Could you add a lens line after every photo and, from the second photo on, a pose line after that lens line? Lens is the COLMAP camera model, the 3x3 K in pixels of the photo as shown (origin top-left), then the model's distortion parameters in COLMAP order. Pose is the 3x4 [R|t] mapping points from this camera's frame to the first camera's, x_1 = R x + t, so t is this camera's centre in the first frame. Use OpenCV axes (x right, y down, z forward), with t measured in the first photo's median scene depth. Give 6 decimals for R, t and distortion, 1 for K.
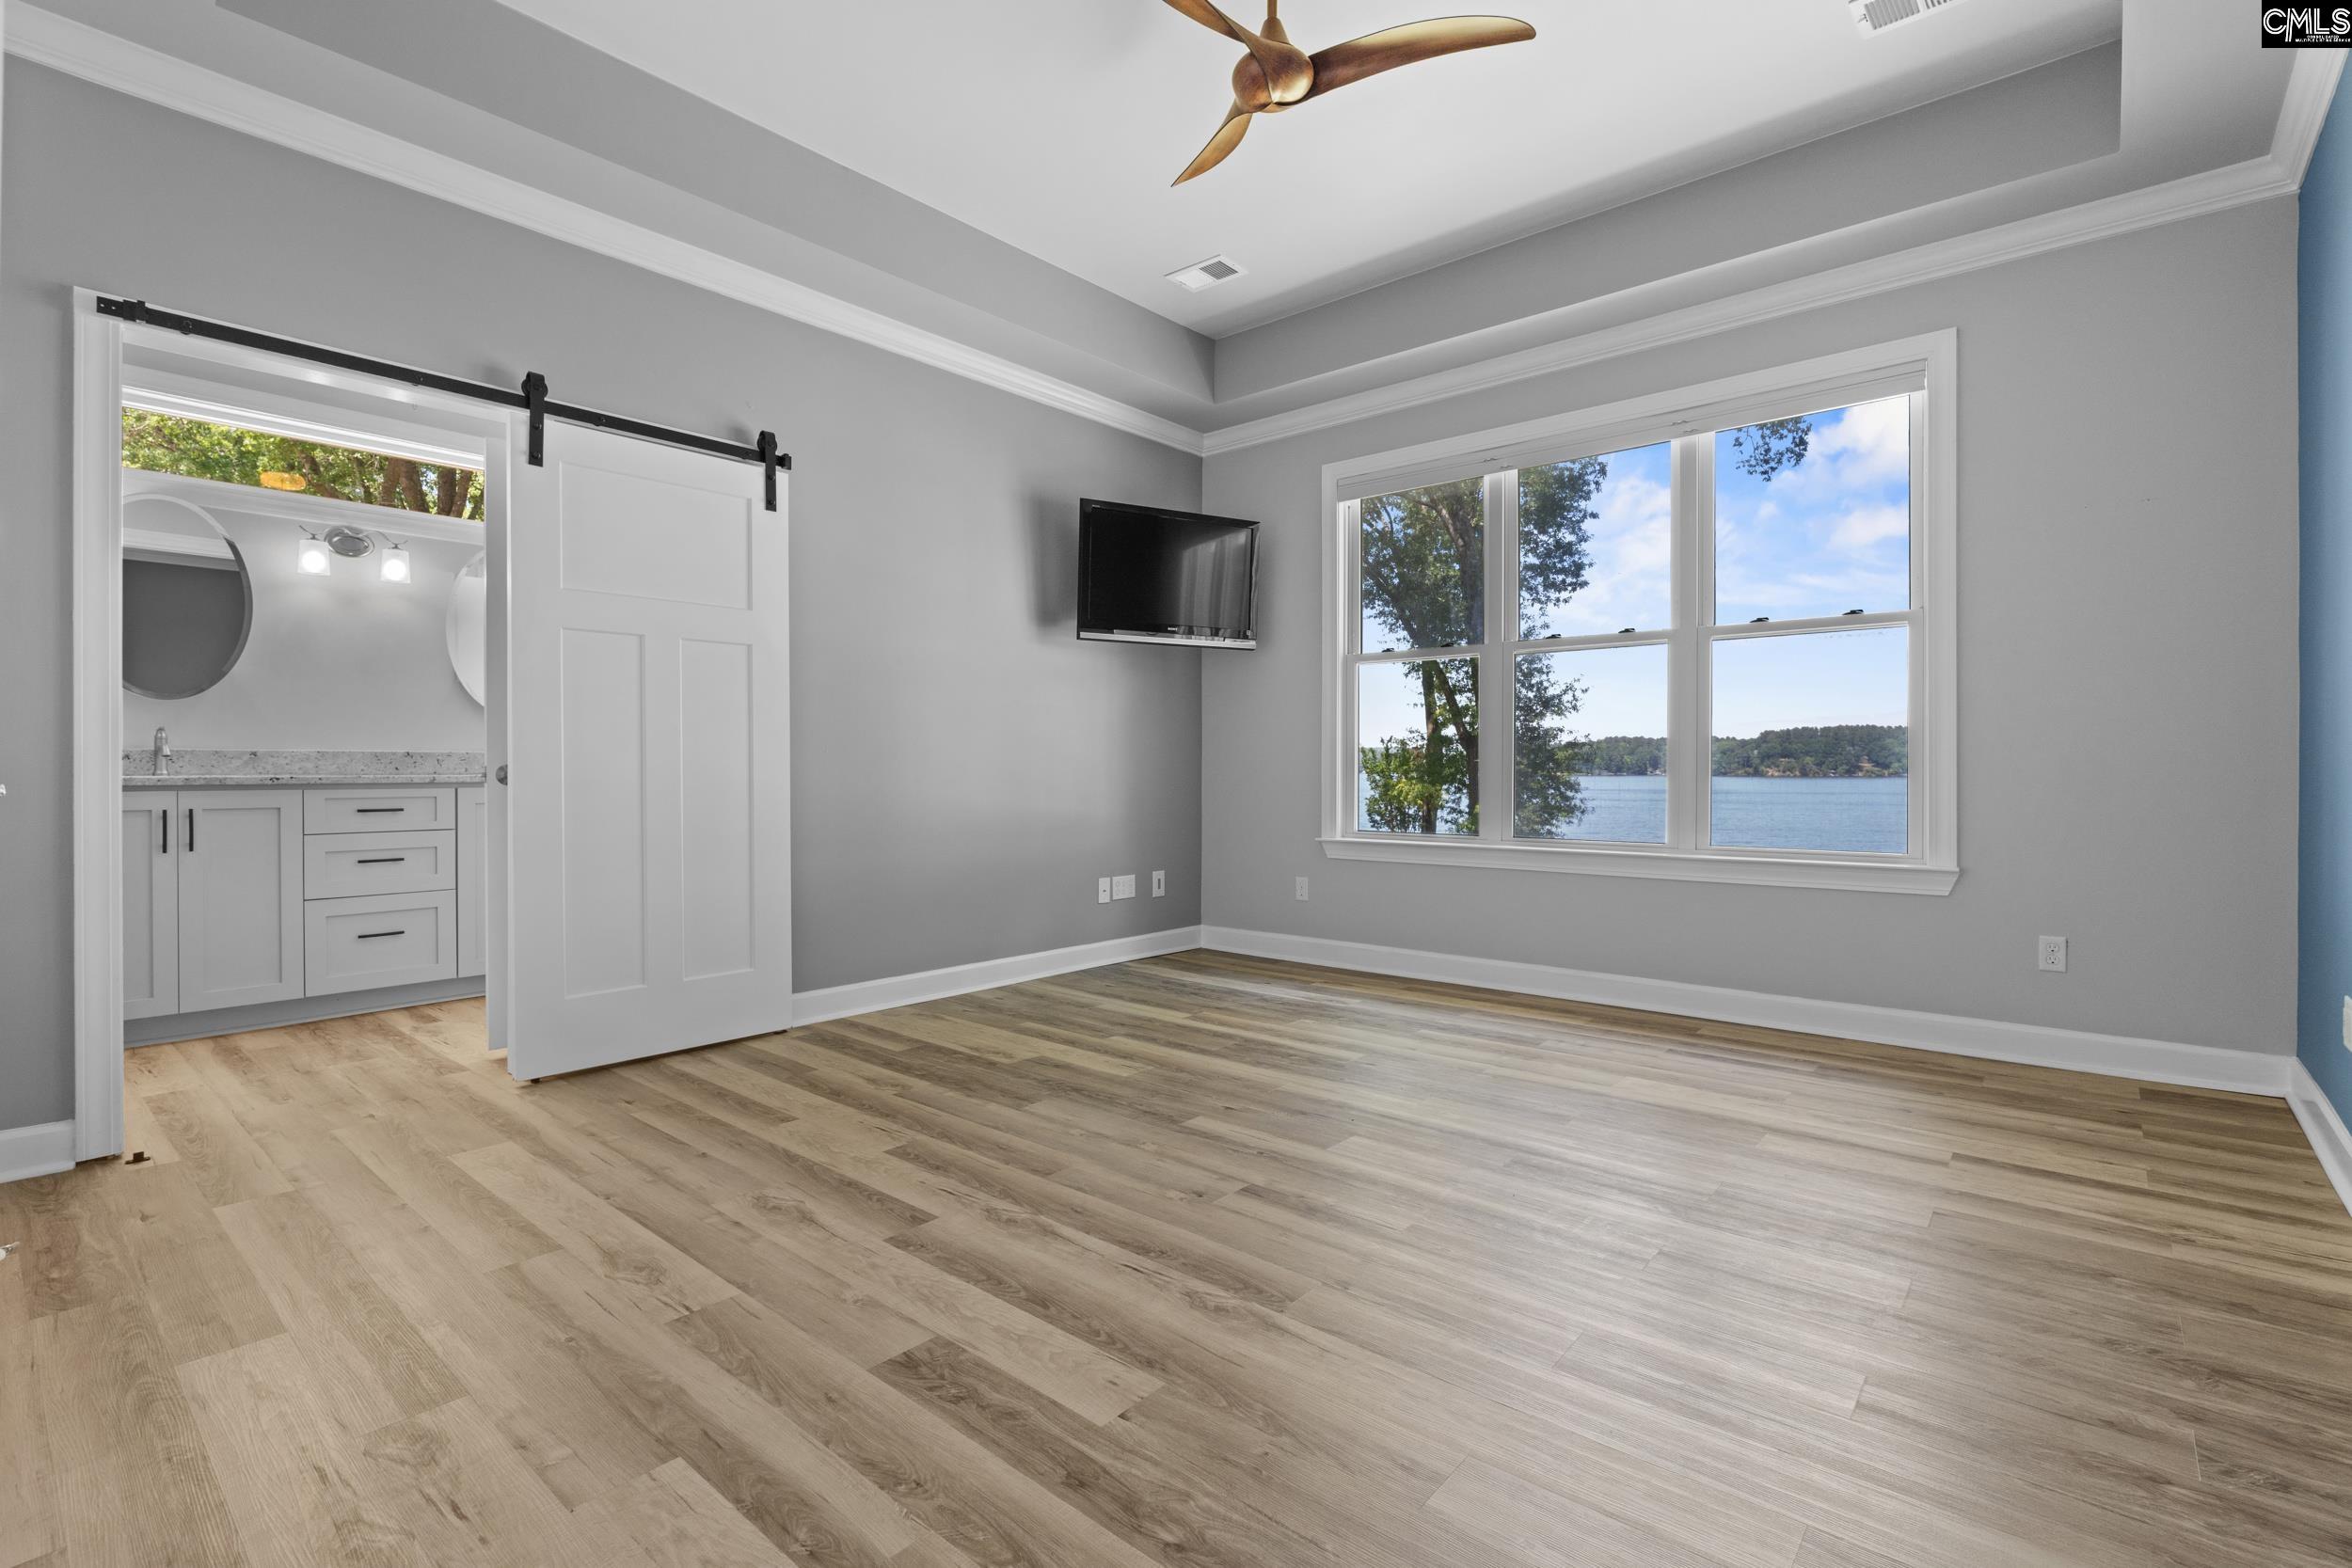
lens RADIAL K [[1075.9, 0, 1170.6], [0, 1075.9, 773.9], [0, 0, 1]] dist [-0.004060, -0.001019]
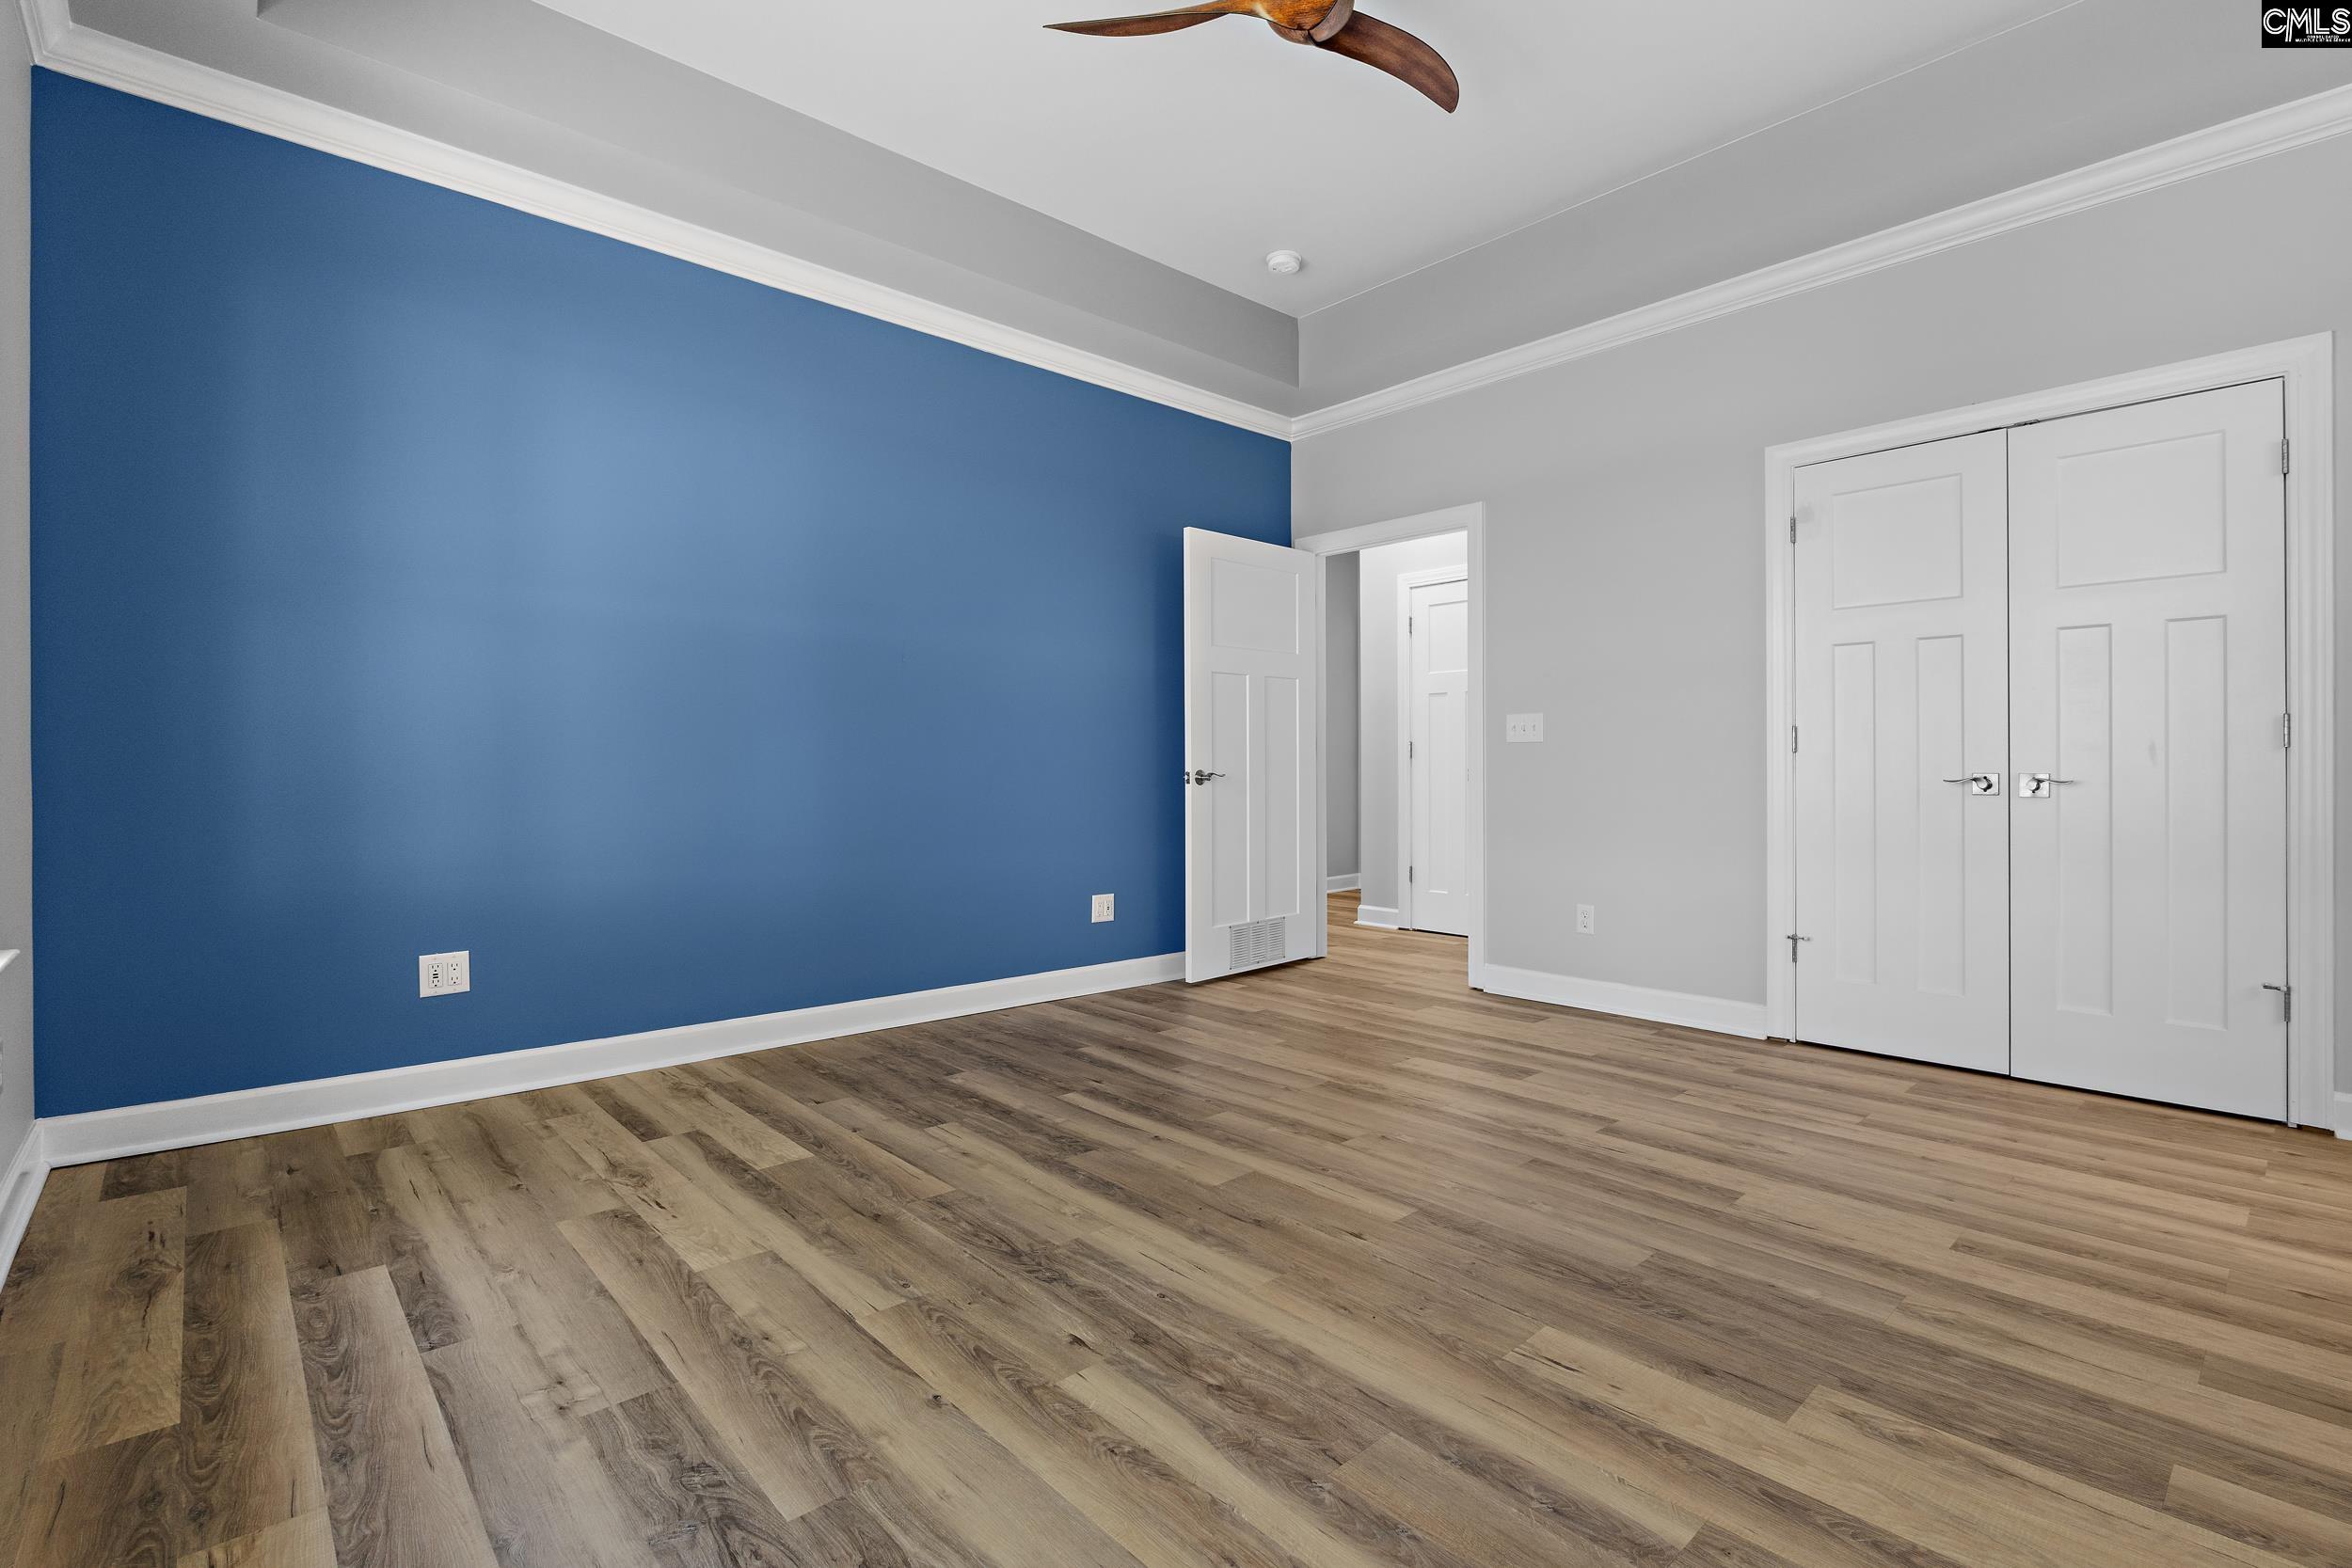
lens RADIAL K [[1075.9, 0, 1176.7], [0, 1075.9, 774.1], [0, 0, 1]] dist [-0.004060, -0.001019]
pose [[-0.992786, -0.003352, 0.119850, 0.089832], [-0.002333, 0.999960, 0.008645, -0.007634], [-0.119874, 0.008303, -0.992754, 1.753843]]
